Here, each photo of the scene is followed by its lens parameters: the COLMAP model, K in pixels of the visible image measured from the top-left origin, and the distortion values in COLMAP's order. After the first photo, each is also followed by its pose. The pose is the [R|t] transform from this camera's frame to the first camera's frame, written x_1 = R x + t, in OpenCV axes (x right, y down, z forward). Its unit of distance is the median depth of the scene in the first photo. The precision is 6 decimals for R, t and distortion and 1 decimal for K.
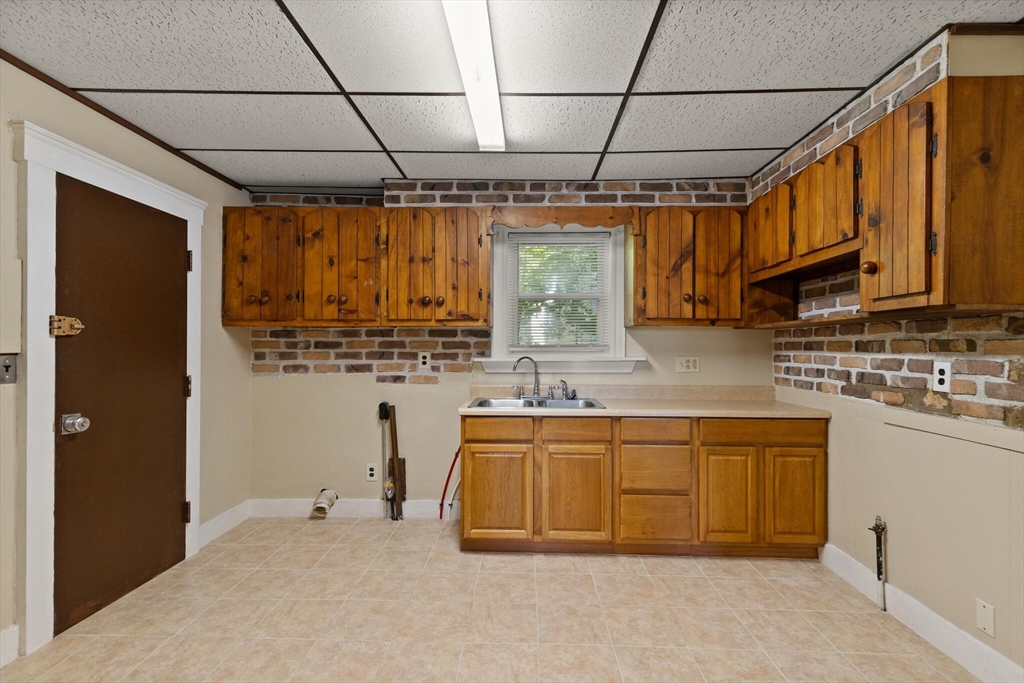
lens RADIAL K [[473.3, 0, 510.3], [0, 473.3, 345.0], [0, 0, 1]] dist [0.002933, -0.001584]
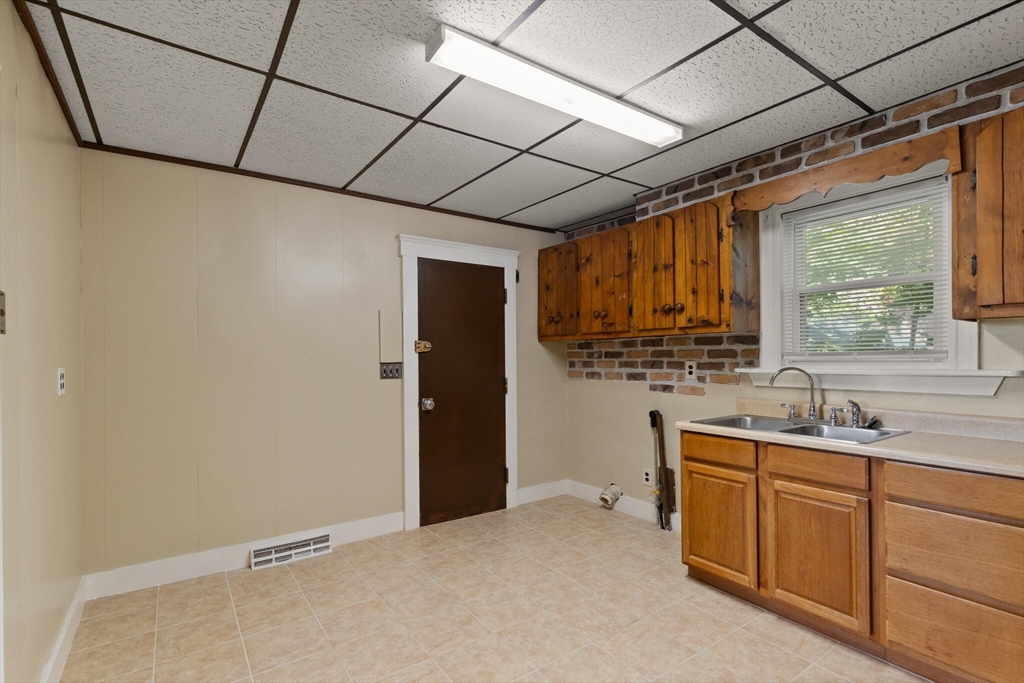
lens RADIAL K [[473.3, 0, 510.4], [0, 473.3, 355.6], [0, 0, 1]] dist [0.002933, -0.001584]
pose [[0.597499, -0.008082, -0.801829, 0.407842], [0.013582, 0.999908, 0.000042, -0.001658], [0.801755, -0.010916, 0.597553, 0.157252]]
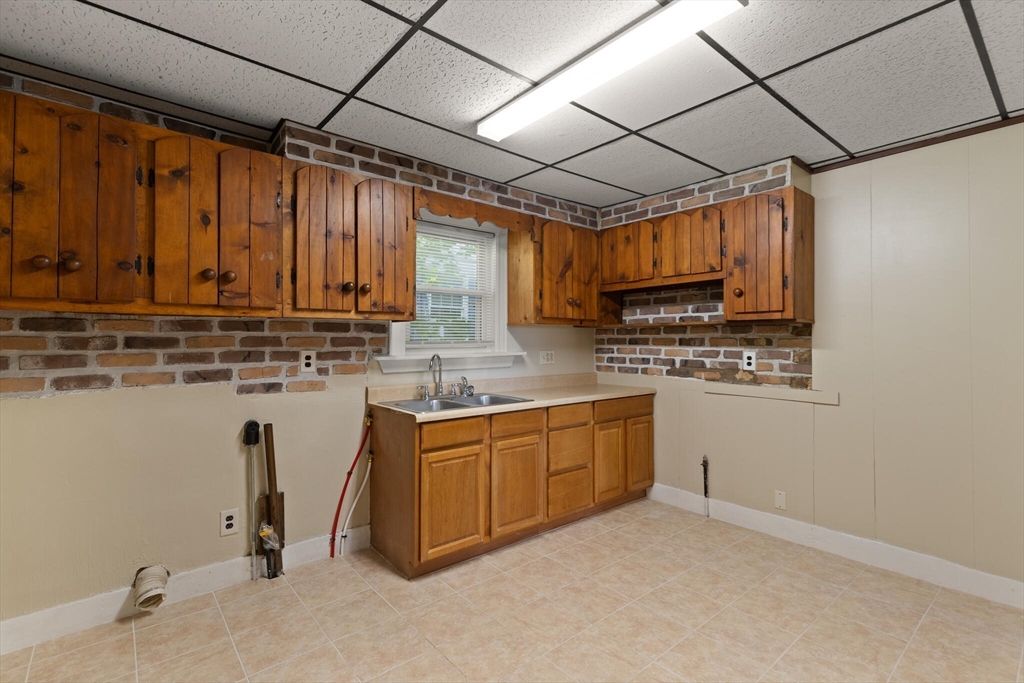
lens RADIAL K [[473.3, 0, 512.1], [0, 473.3, 333.6], [0, 0, 1]] dist [0.002933, -0.001584]
pose [[0.745119, 0.006489, 0.666900, -0.506175], [-0.001219, 0.999964, -0.008368, -0.008237], [-0.666931, 0.005422, 0.745100, 0.210458]]
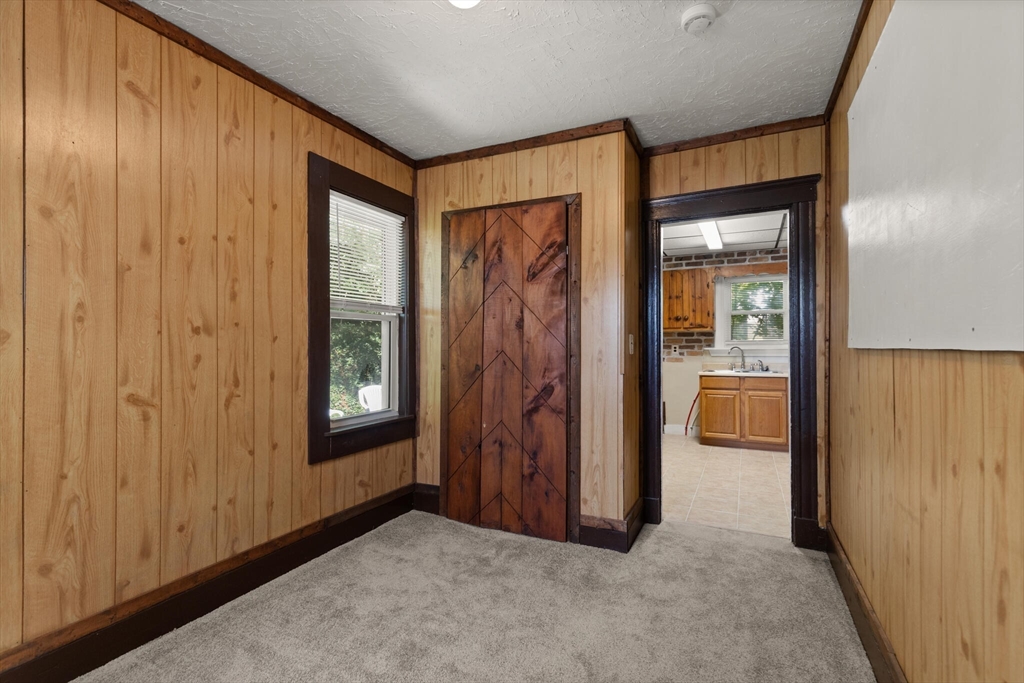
lens RADIAL K [[473.3, 0, 506.6], [0, 473.3, 342.3], [0, 0, 1]] dist [0.002933, -0.001584]
pose [[0.905709, -0.010225, -0.423777, 0.006825], [0.007946, 0.999943, -0.007145, 0.014052], [0.423826, 0.003104, 0.905738, -1.062829]]
